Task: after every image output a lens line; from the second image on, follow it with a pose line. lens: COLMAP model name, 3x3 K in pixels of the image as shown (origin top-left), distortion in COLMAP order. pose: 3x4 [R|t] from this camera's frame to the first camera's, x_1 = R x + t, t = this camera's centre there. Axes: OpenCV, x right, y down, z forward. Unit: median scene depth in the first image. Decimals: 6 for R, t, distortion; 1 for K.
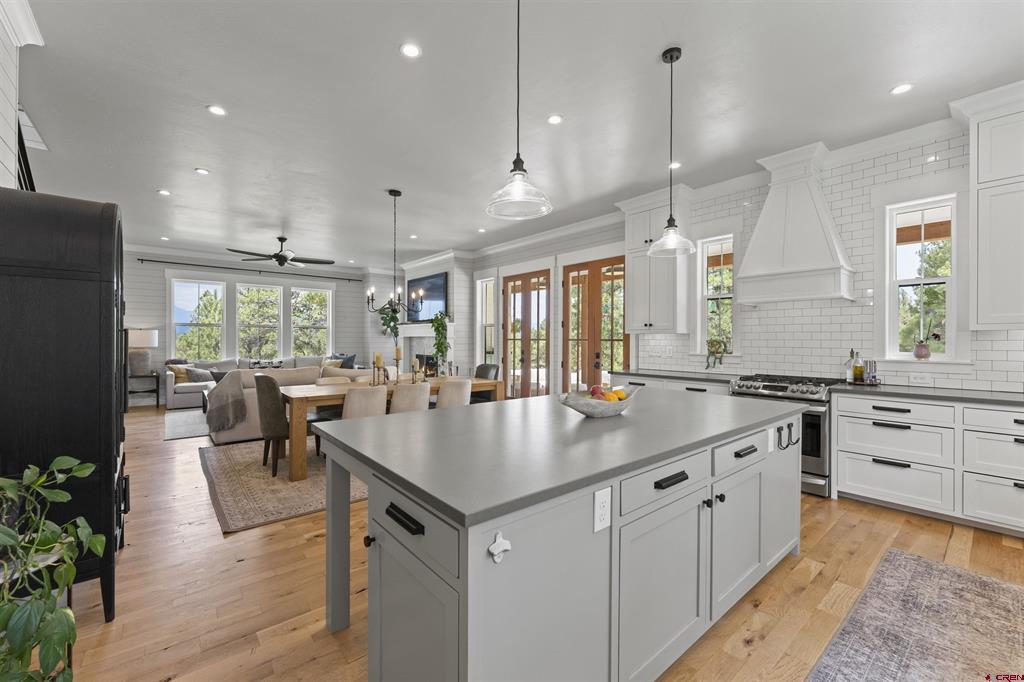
lens RADIAL K [[418.5, 0, 512.0], [0, 418.5, 341.0], [0, 0, 1]] dist [-0.001181, -0.000152]
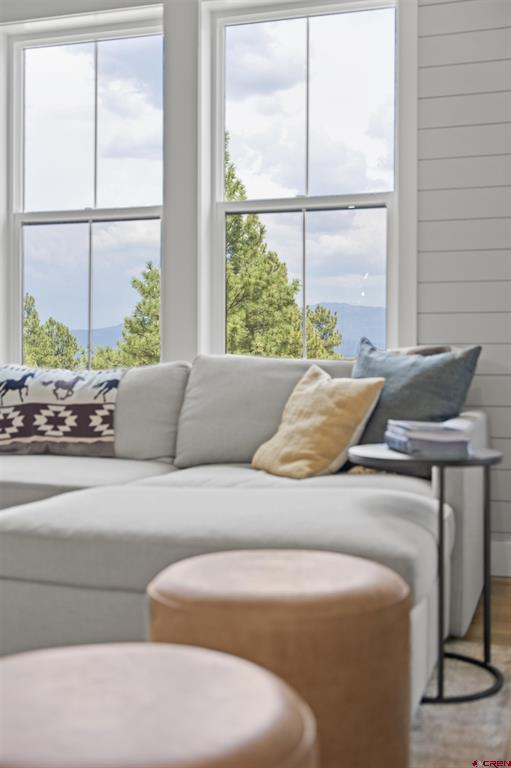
lens RADIAL K [[945.1, 0, 254.7], [0, 945.1, 358.7], [0, 0, 1]] dist [-0.016292, -0.019762]
pose [[0.533826, -0.009830, -0.845537, -0.176393], [-0.003597, 0.999897, -0.013896, 0.052264], [0.845587, 0.010459, 0.533736, 0.966648]]
